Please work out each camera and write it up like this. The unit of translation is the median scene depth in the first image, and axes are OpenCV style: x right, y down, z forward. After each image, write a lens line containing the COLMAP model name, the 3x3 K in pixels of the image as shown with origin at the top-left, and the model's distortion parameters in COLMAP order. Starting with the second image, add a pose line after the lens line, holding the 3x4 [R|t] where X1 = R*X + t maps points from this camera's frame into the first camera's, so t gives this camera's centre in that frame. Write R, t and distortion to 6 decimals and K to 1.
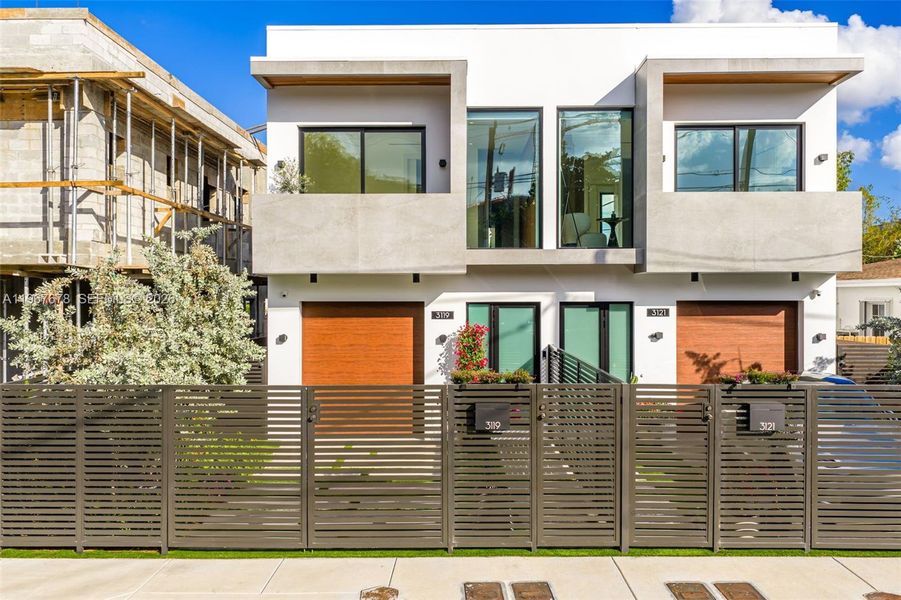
lens RADIAL K [[742.8, 0, 450.5], [0, 742.8, 300.0], [0, 0, 1]] dist [0.002810, -0.006629]
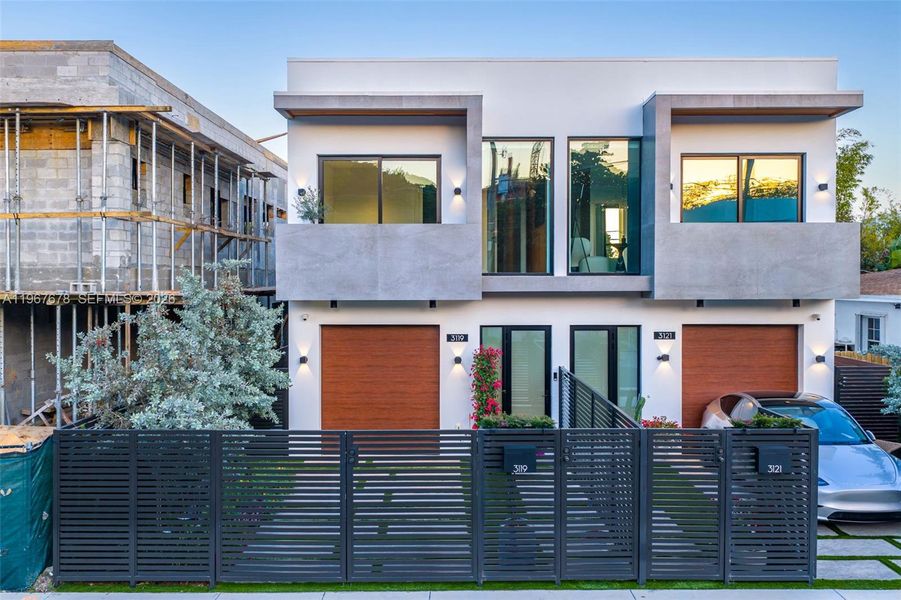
lens RADIAL K [[745.7, 0, 450.8], [0, 745.7, 291.8], [0, 0, 1]] dist [0.001535, -0.001670]
pose [[0.999951, 0.000726, 0.009869, -0.030465], [-0.000822, 0.999953, 0.009658, -0.054459], [-0.009862, -0.009666, 0.999905, -0.041406]]
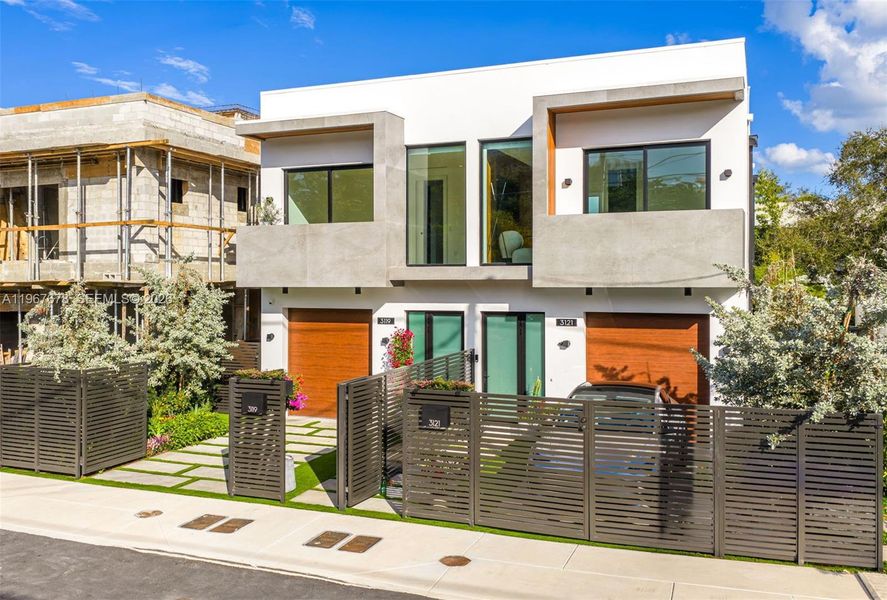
lens RADIAL K [[765.6, 0, 418.7], [0, 765.6, 287.7], [0, 0, 1]] dist [0.000916, 0.003680]
pose [[0.929676, 0.004107, -0.368356, 0.494341], [-0.004069, 0.999991, 0.000880, -0.034697], [0.368357, 0.000681, 0.929684, -0.125675]]
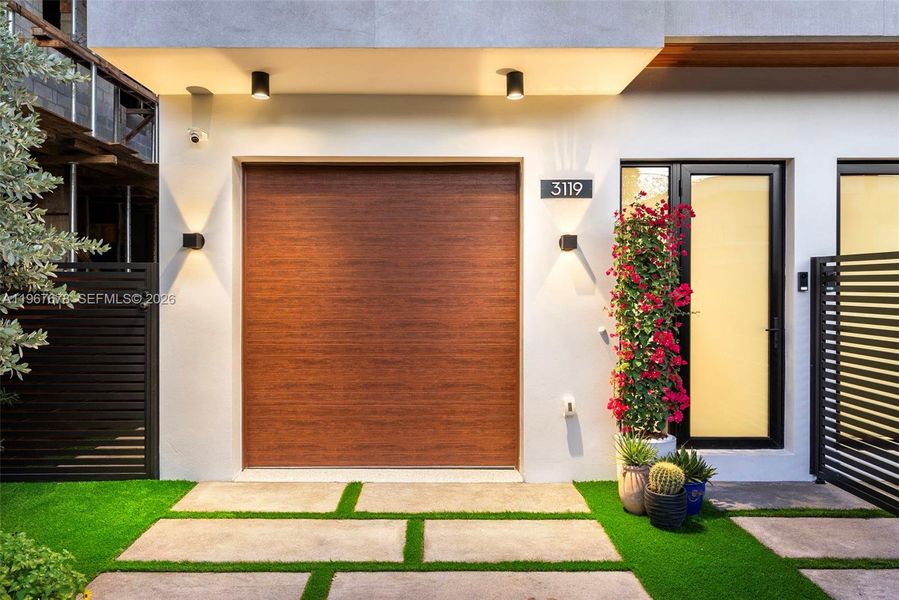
lens RADIAL K [[620.7, 0, 442.4], [0, 620.7, 279.8], [0, 0, 1]] dist [-0.001721, -0.001227]
pose [[0.999901, 0.000972, 0.014012, -0.088191], [-0.000881, 0.999979, -0.006476, 0.075825], [-0.014018, 0.006463, 0.999881, 0.643927]]
